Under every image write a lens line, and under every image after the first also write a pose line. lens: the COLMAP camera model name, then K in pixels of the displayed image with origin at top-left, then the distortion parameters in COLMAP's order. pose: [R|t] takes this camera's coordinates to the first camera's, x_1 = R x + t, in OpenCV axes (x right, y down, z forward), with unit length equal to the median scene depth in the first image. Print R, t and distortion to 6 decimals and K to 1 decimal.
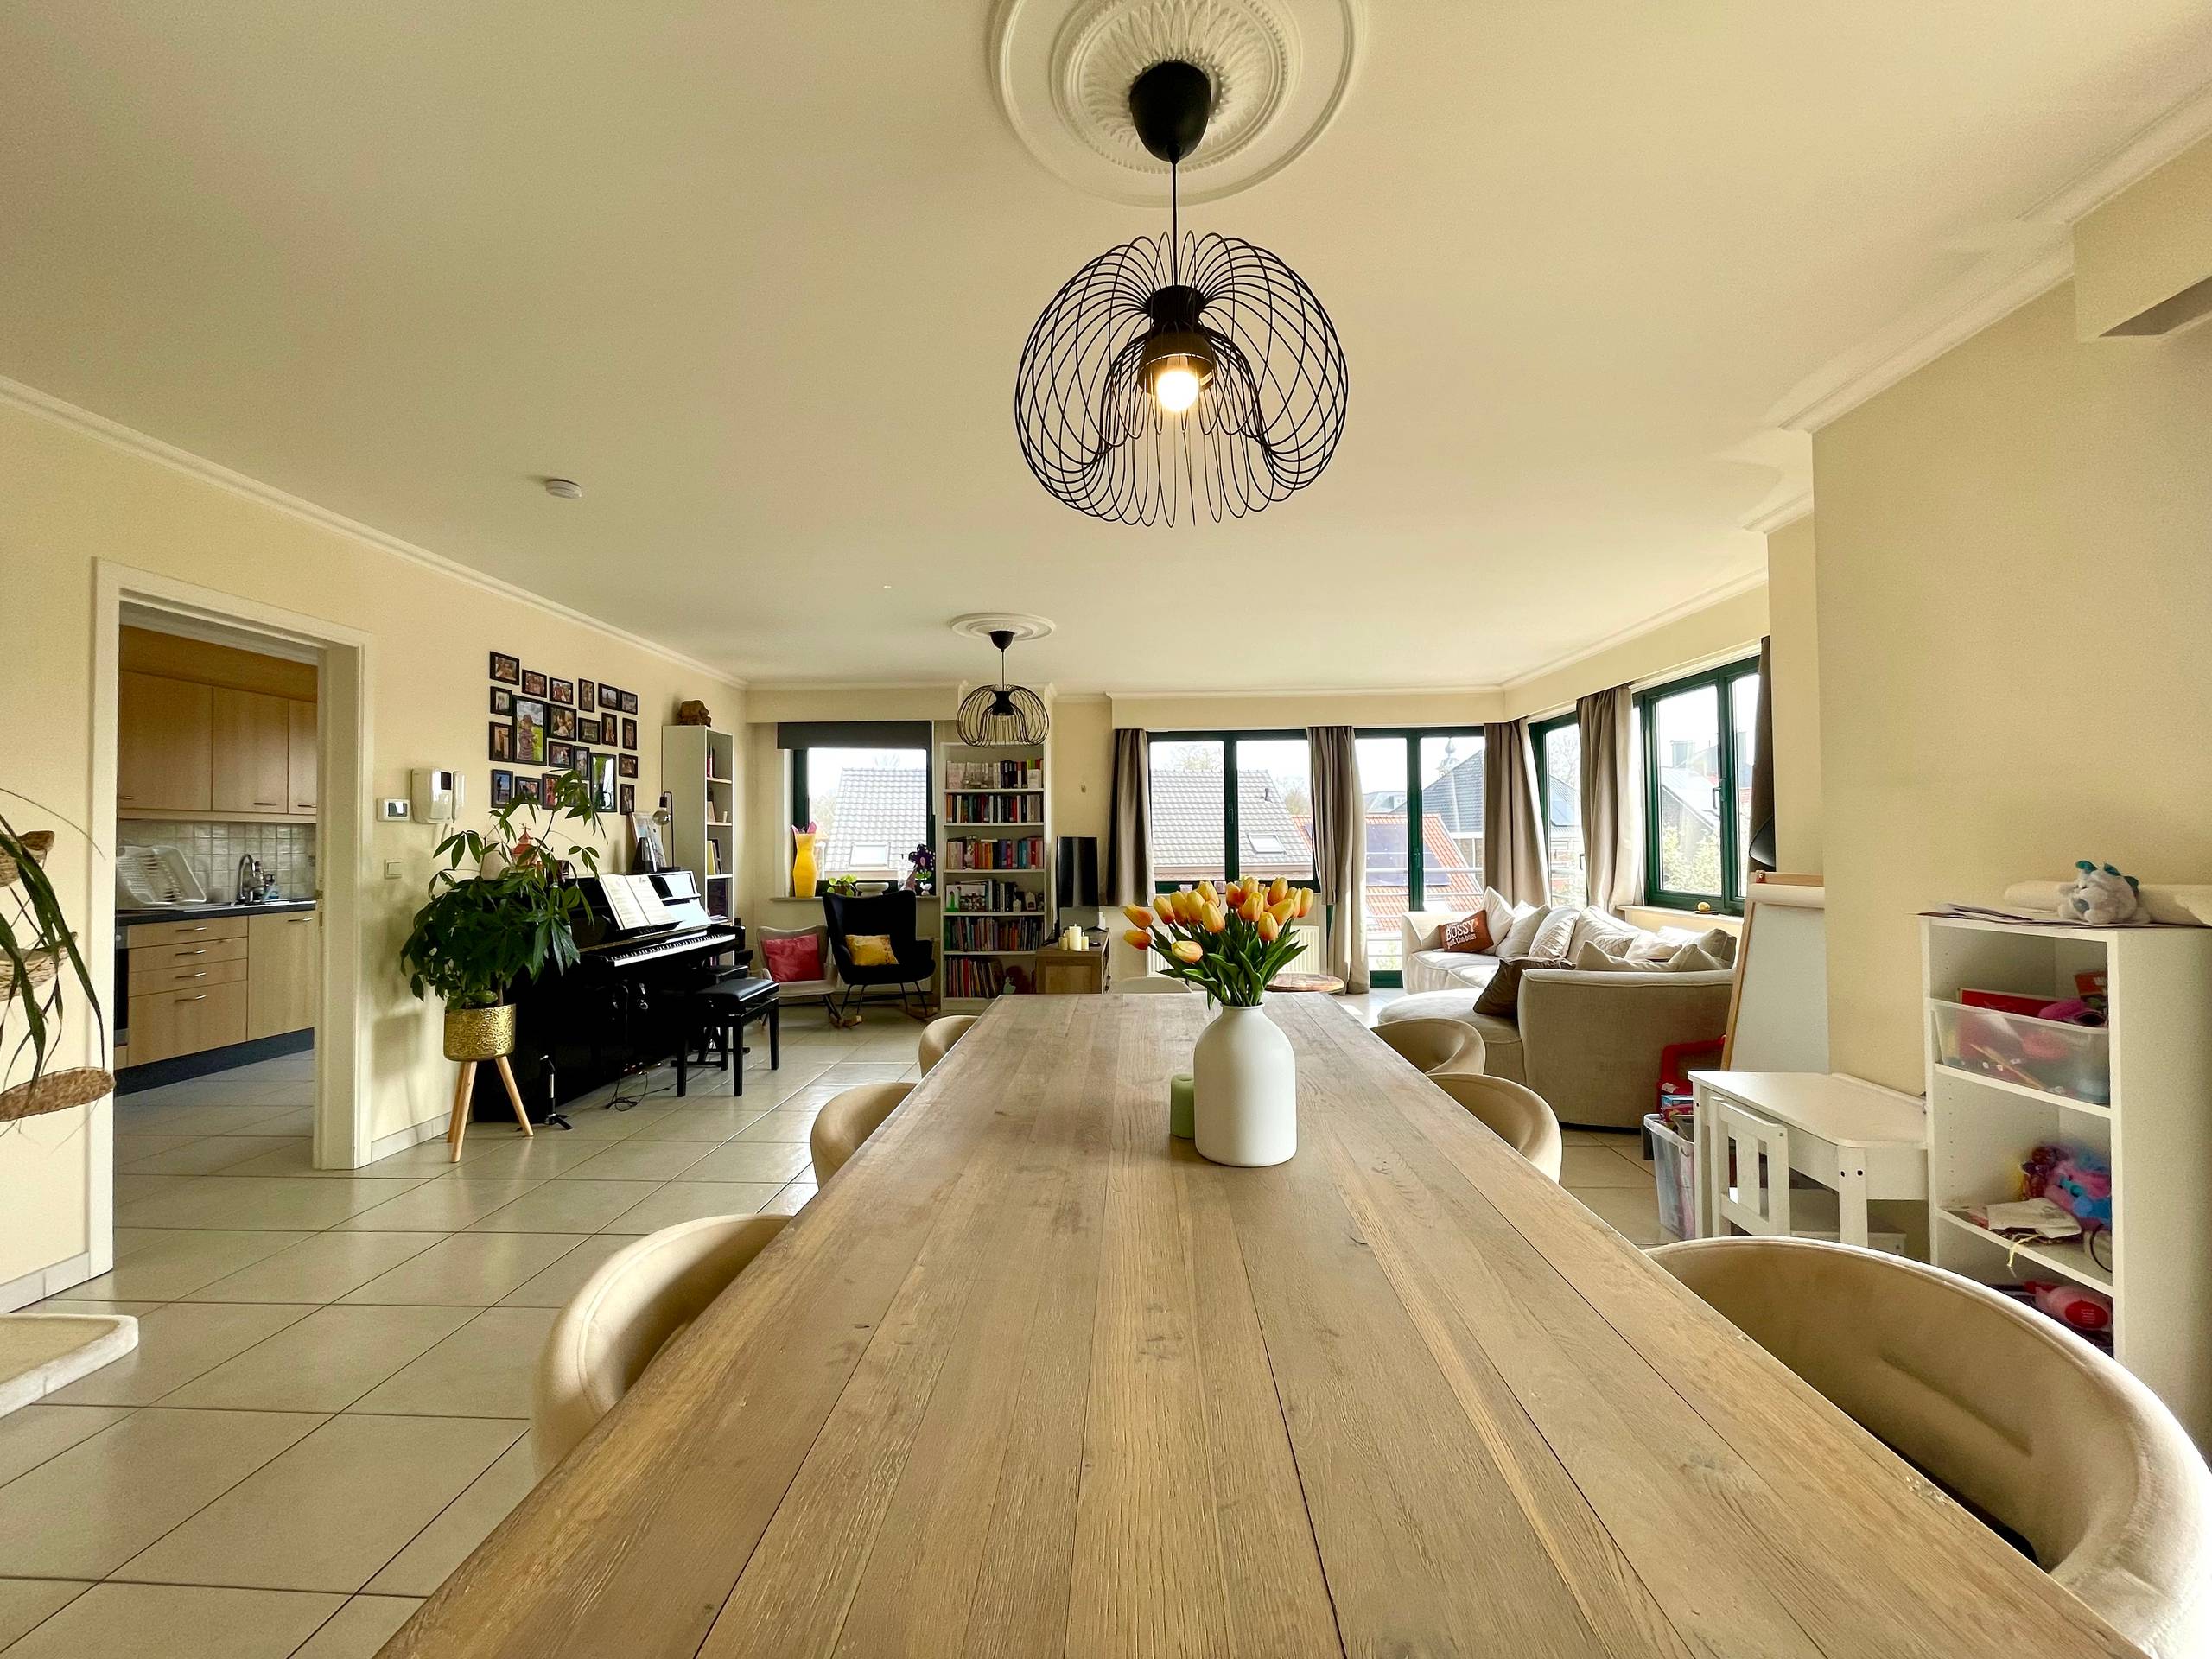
lens RADIAL K [[897.1, 0, 1102.3], [0, 897.1, 839.5], [0, 0, 1]] dist [0.001957, -0.000116]
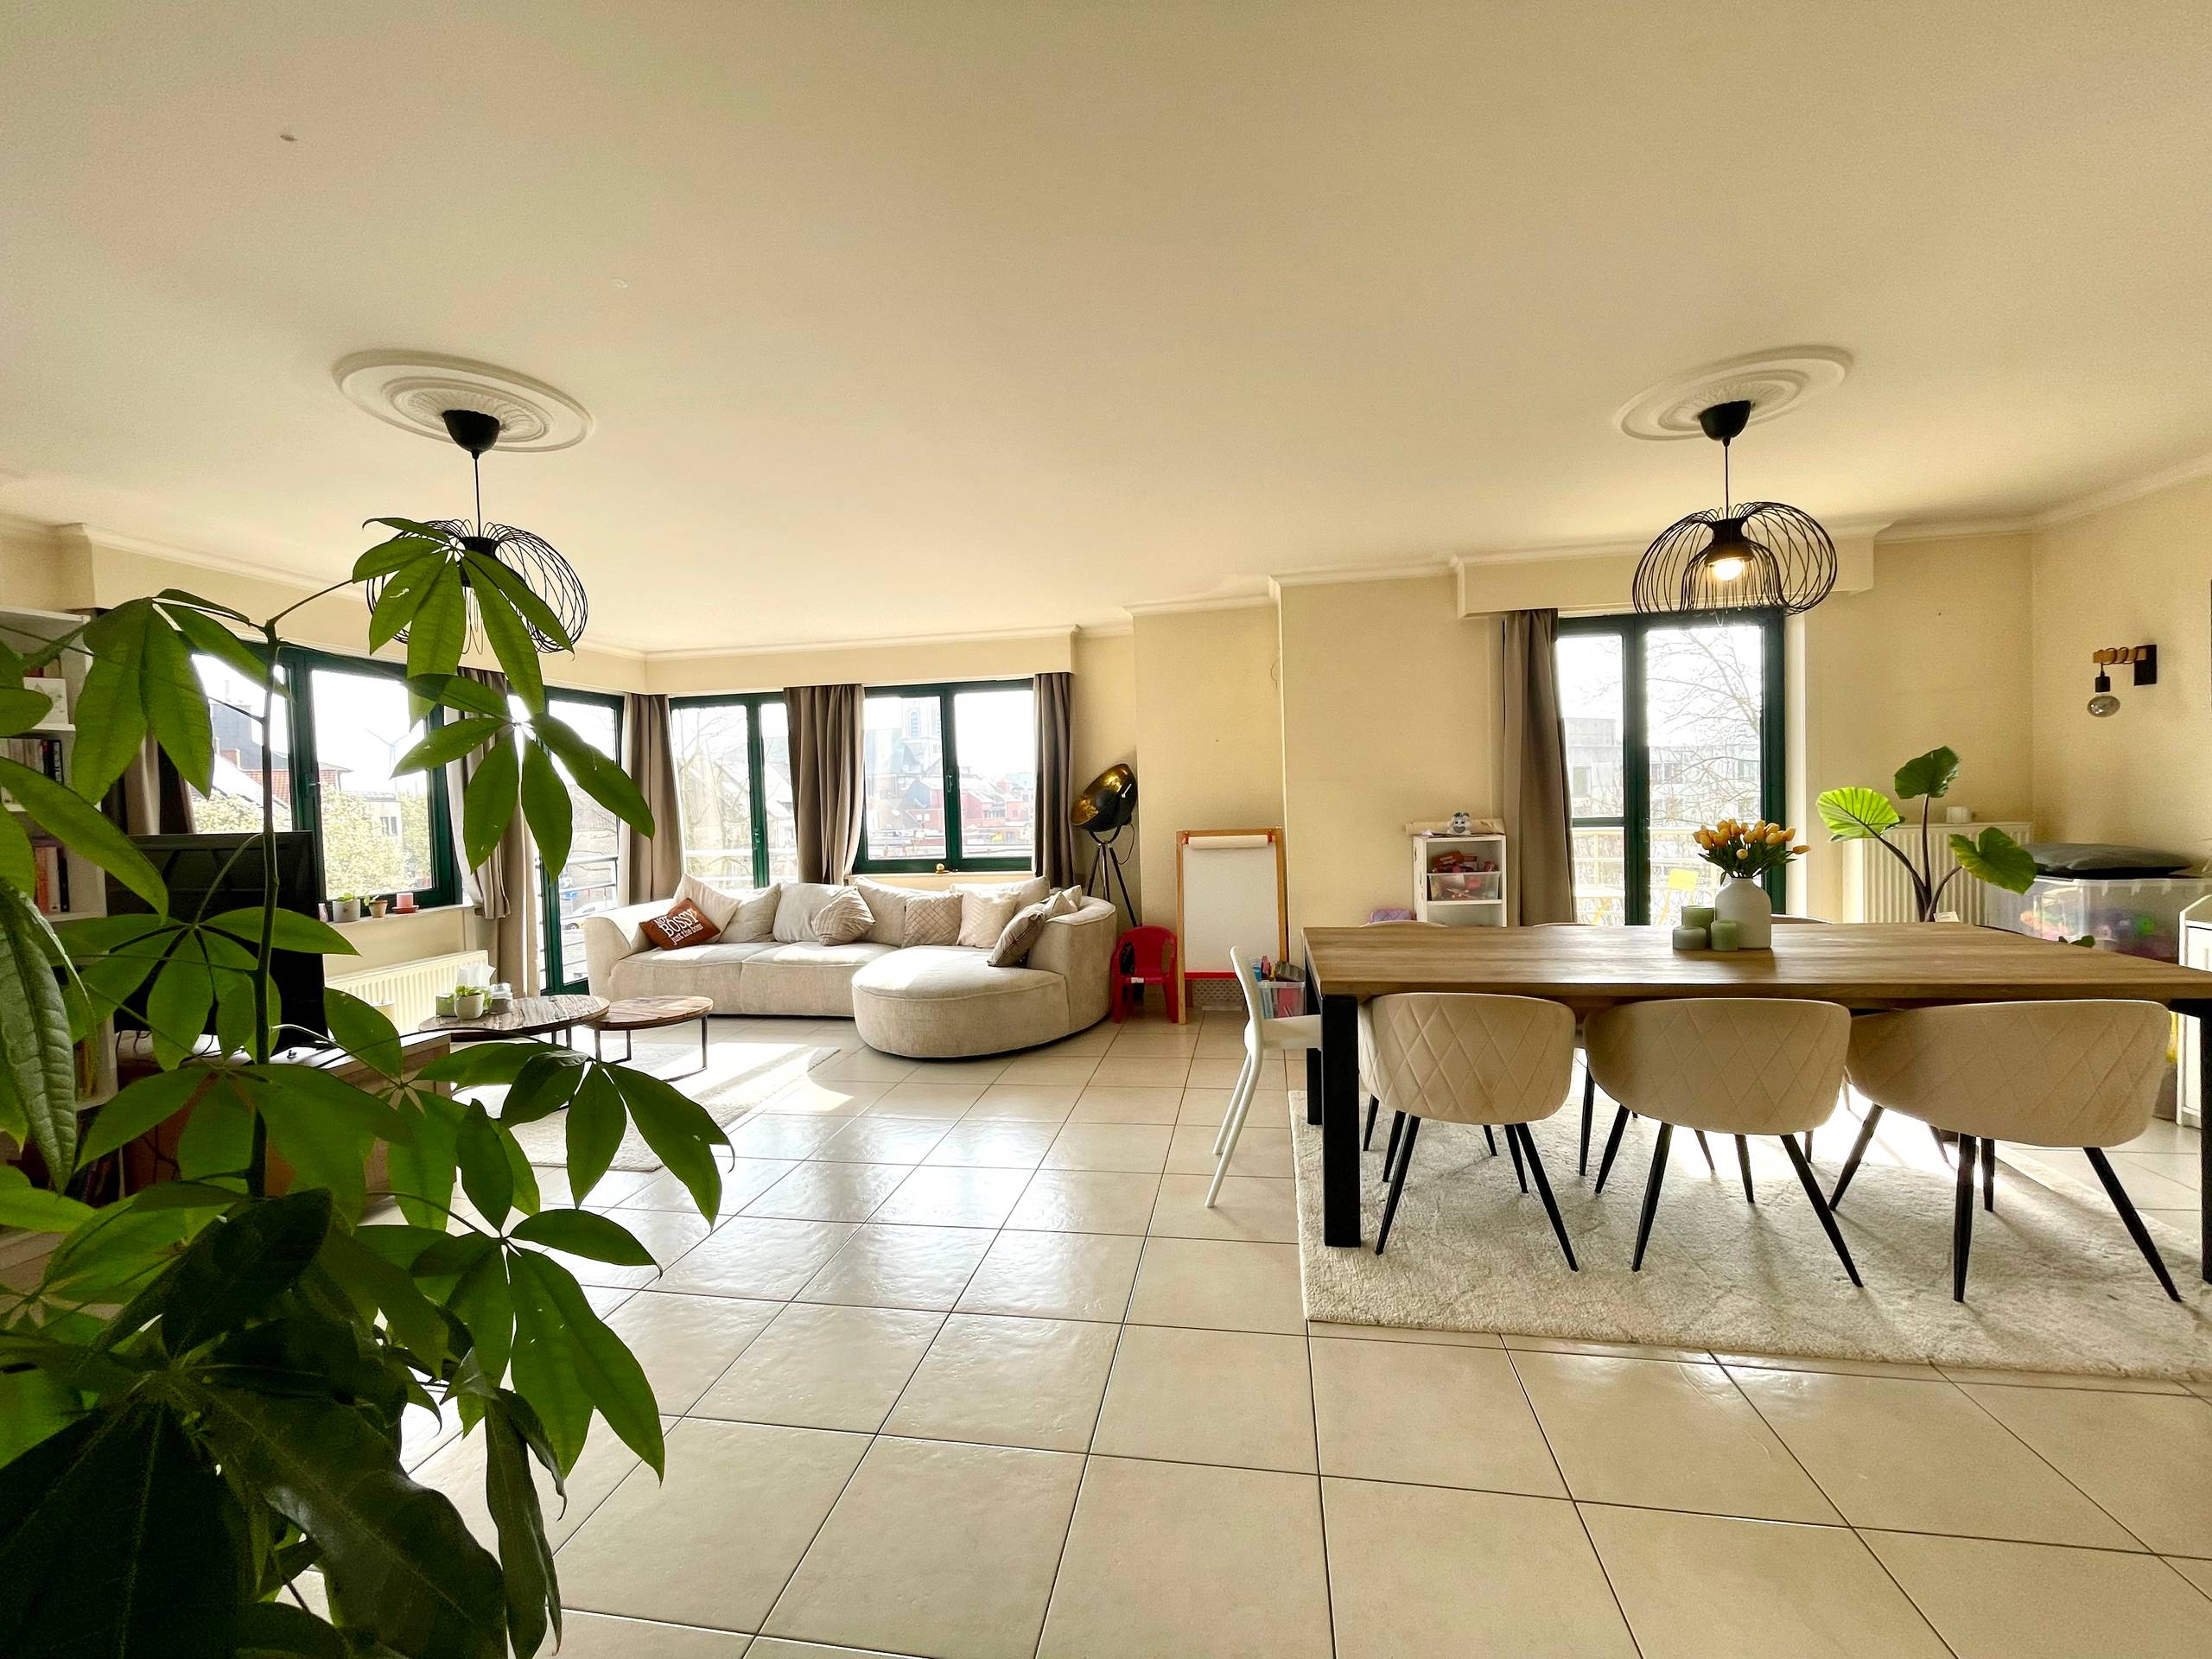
lens RADIAL K [[892.6, 0, 1106.0], [0, 892.6, 829.5], [0, 0, 1]] dist [0.000366, -0.000437]
pose [[0.131635, -0.023270, 0.991025, -0.424971], [0.025946, 0.999463, 0.020022, 0.000172], [-0.990959, 0.023077, 0.132168, 0.450630]]
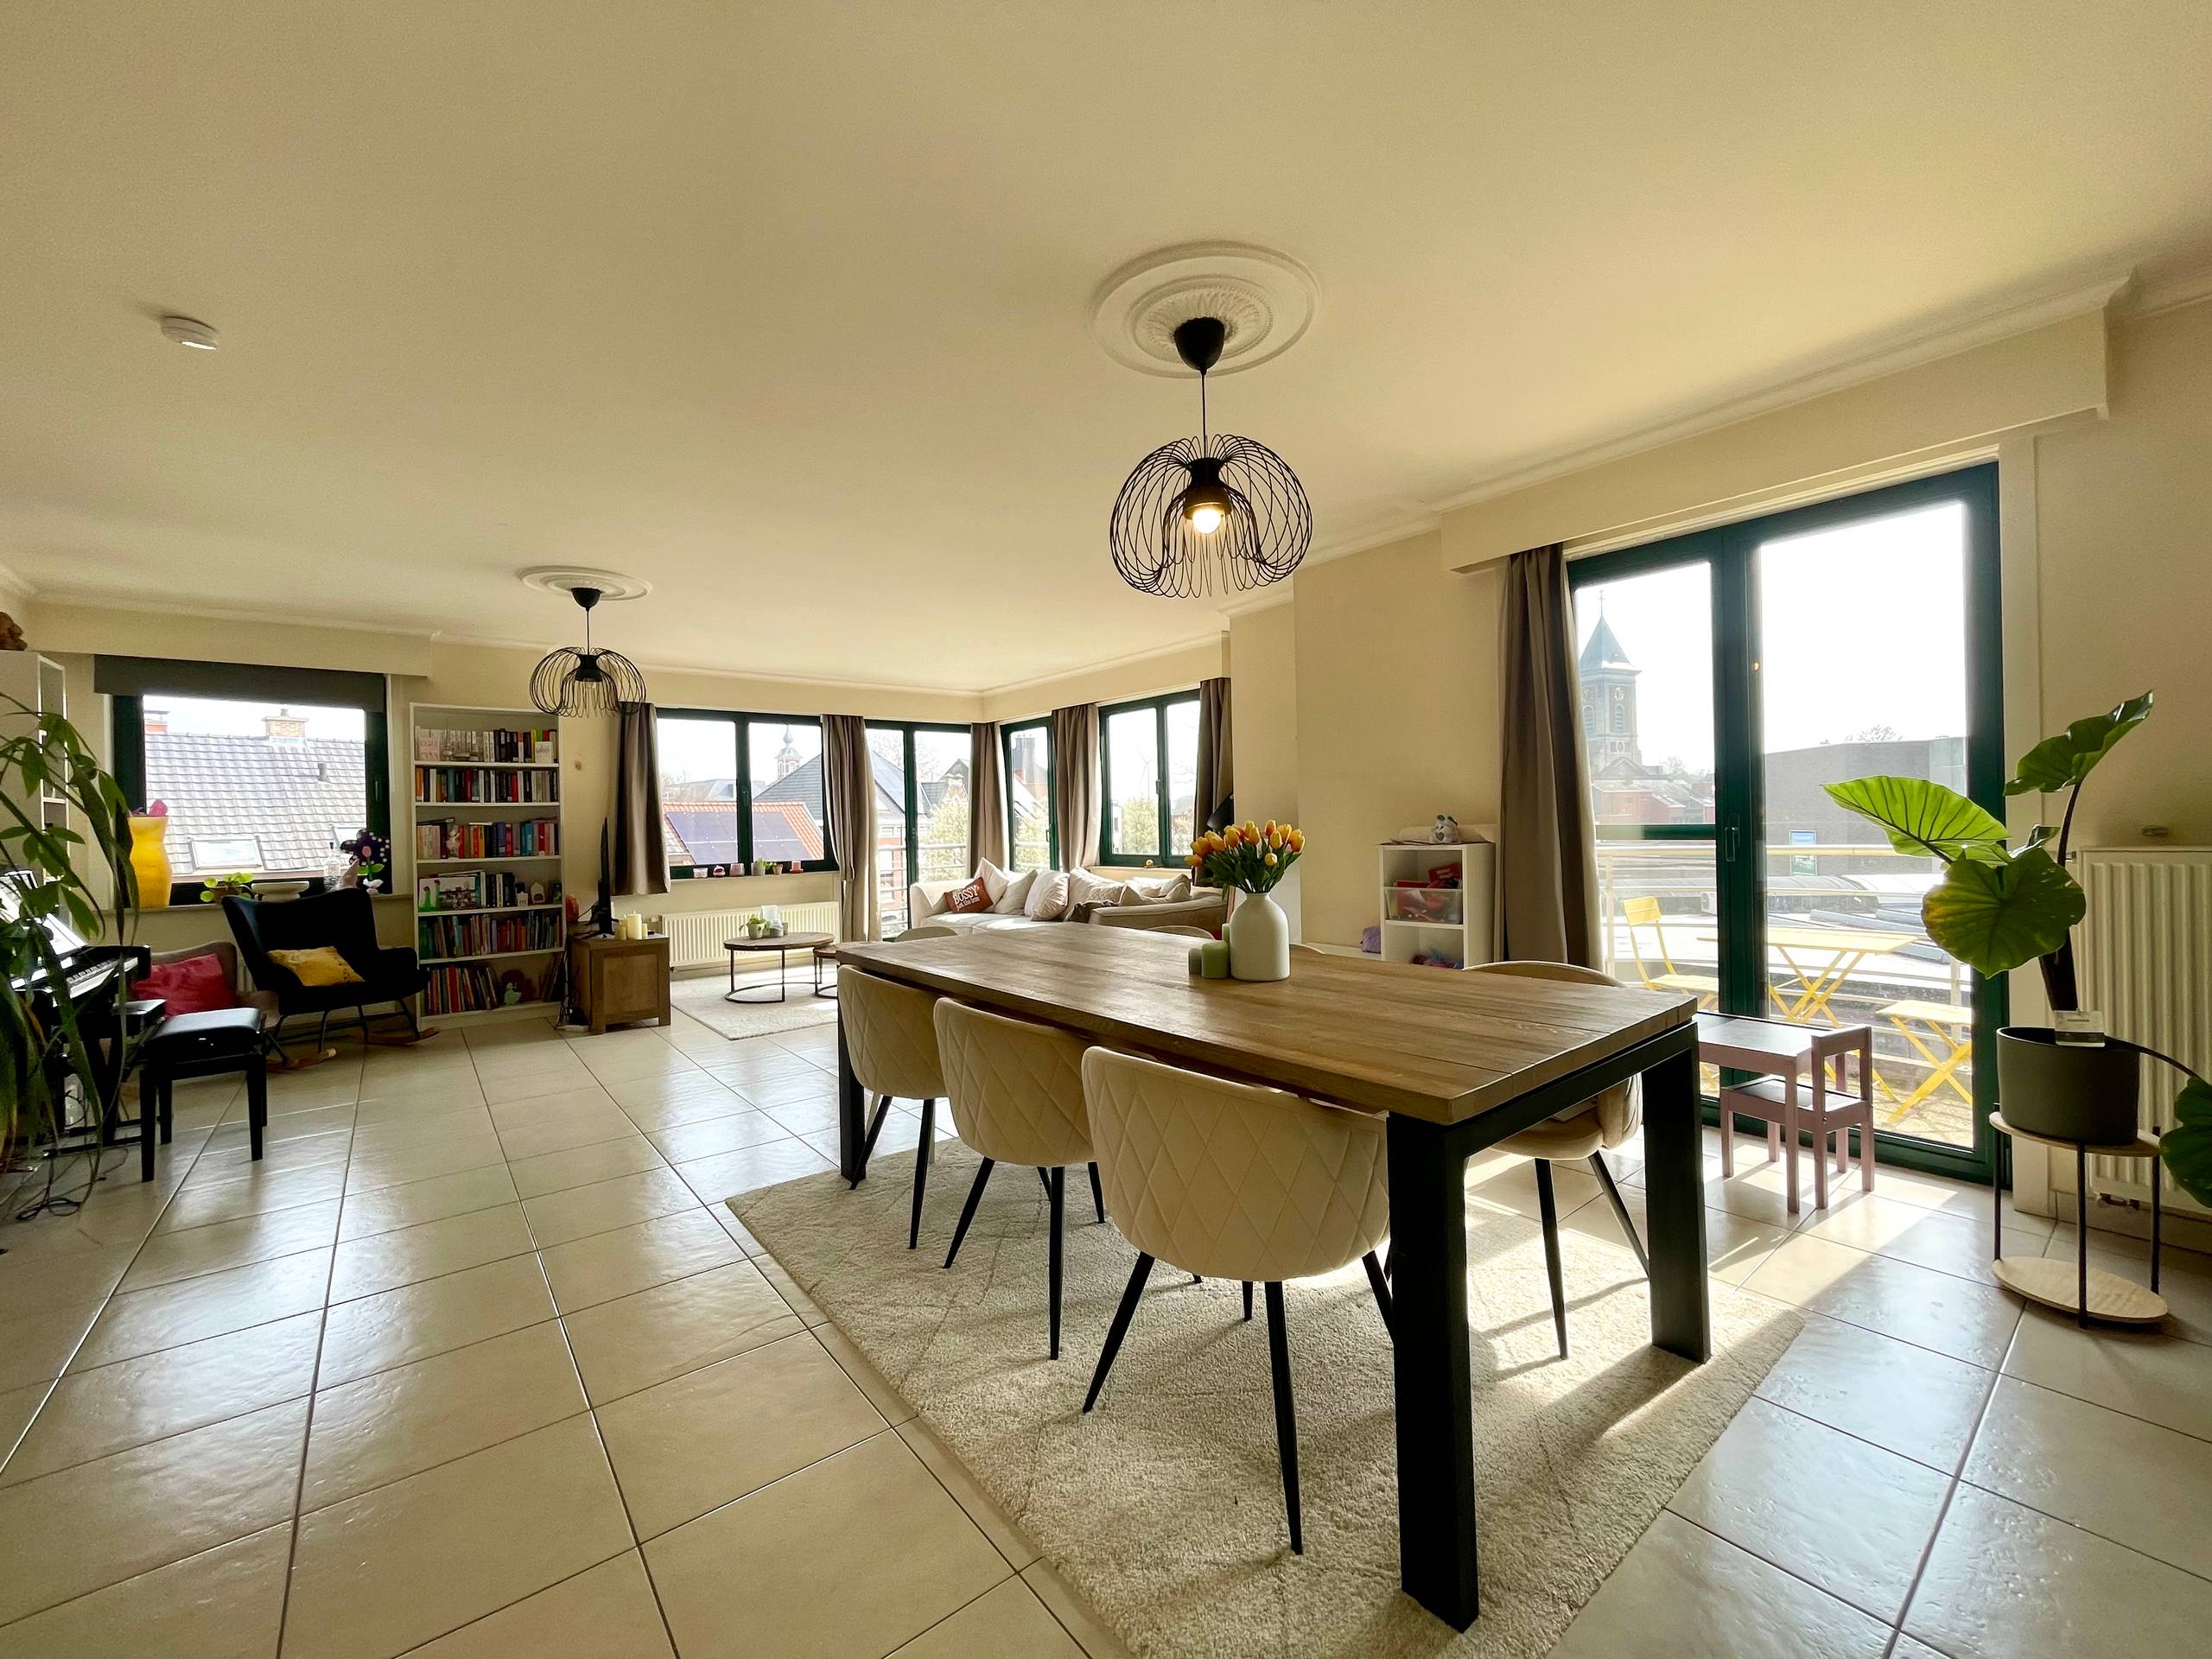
lens RADIAL K [[892.6, 0, 1106.0], [0, 892.6, 829.5], [0, 0, 1]] dist [0.000366, -0.000437]
pose [[0.753356, -0.013863, 0.657467, -0.236269], [0.014055, 0.999889, 0.004978, 0.010738], [-0.657463, 0.005490, 0.753467, -0.016506]]
